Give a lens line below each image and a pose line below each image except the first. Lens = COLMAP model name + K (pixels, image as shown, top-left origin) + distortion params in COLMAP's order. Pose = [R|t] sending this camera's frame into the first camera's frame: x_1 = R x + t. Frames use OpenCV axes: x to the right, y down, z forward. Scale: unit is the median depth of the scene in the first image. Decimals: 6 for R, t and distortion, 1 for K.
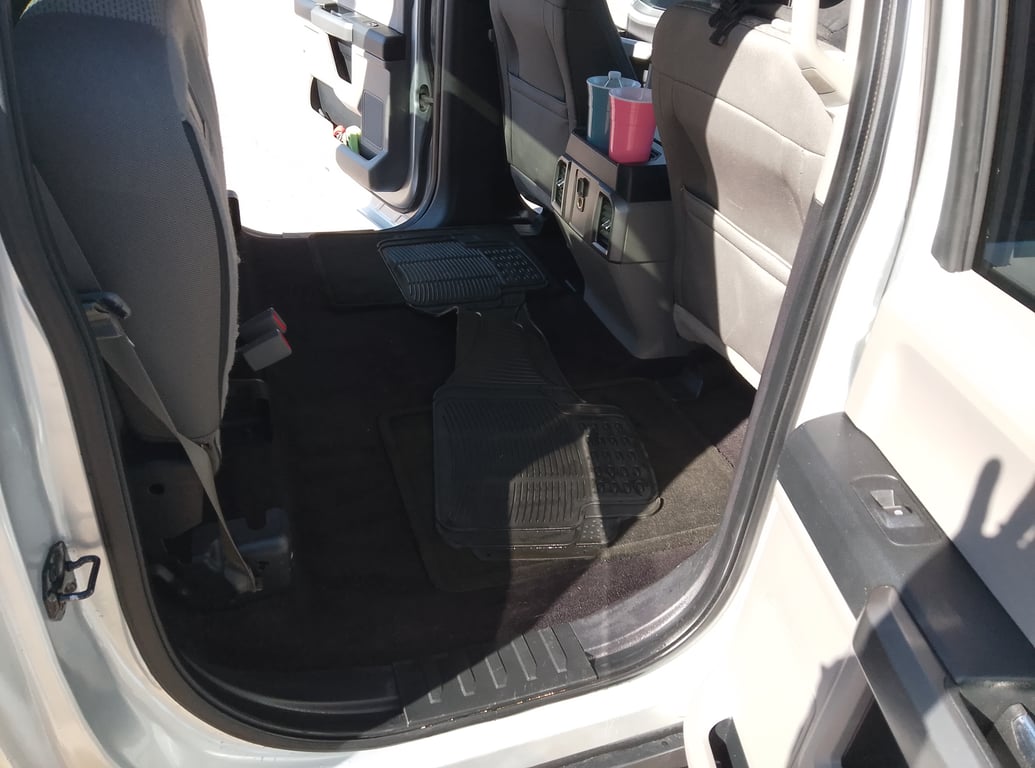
lens RADIAL K [[780.5, 0, 522.7], [0, 780.5, 373.9], [0, 0, 1]] dist [-0.007262, -0.007142]
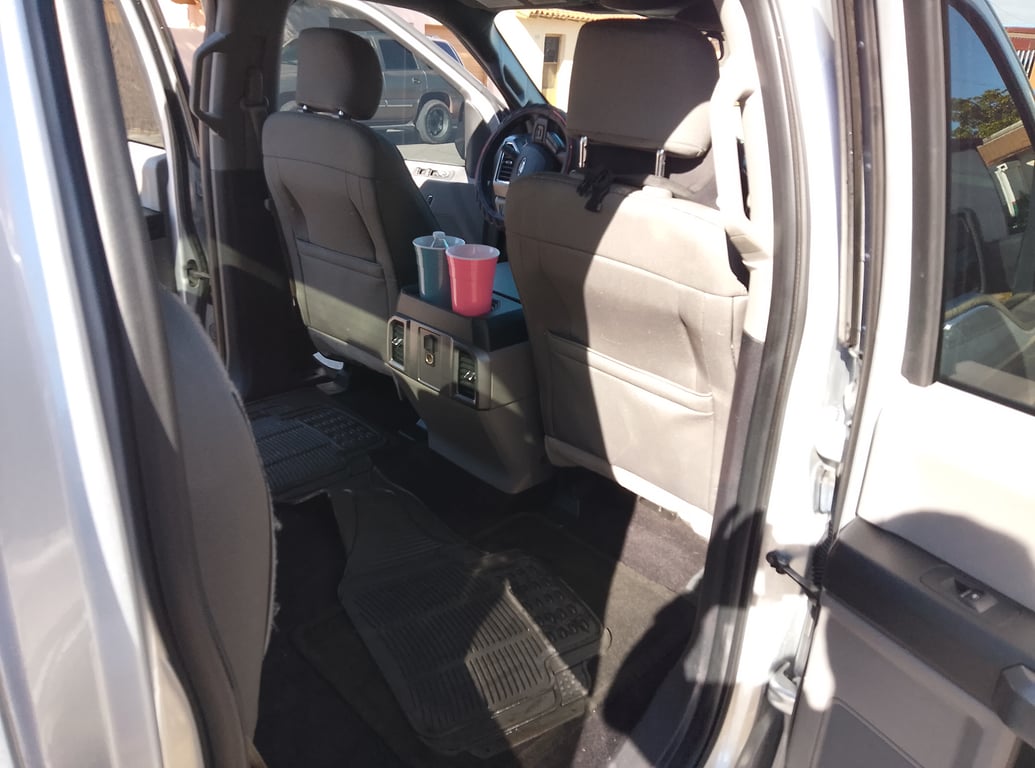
lens RADIAL K [[780.5, 0, 493.8], [0, 780.5, 361.7], [0, 0, 1]] dist [-0.007262, -0.007142]
pose [[0.905664, -0.189563, 0.379261, -0.252921], [0.243377, 0.964875, -0.098911, -0.102557], [-0.347189, 0.181883, 0.919988, 0.045990]]
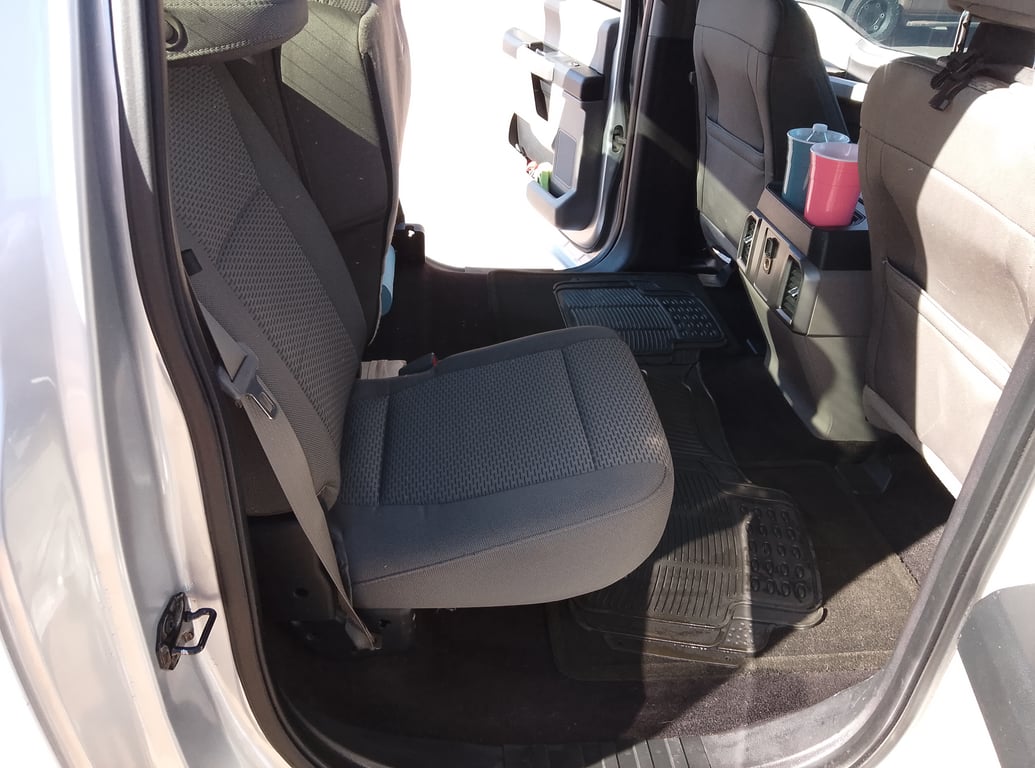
lens RADIAL K [[780.5, 0, 525.2], [0, 780.5, 369.8], [0, 0, 1]] dist [-0.007262, -0.007142]
pose [[0.967314, 0.097942, -0.233906, 0.026934], [-0.104946, 0.994321, -0.017657, -0.053000], [0.230848, 0.041628, 0.972099, 0.050121]]
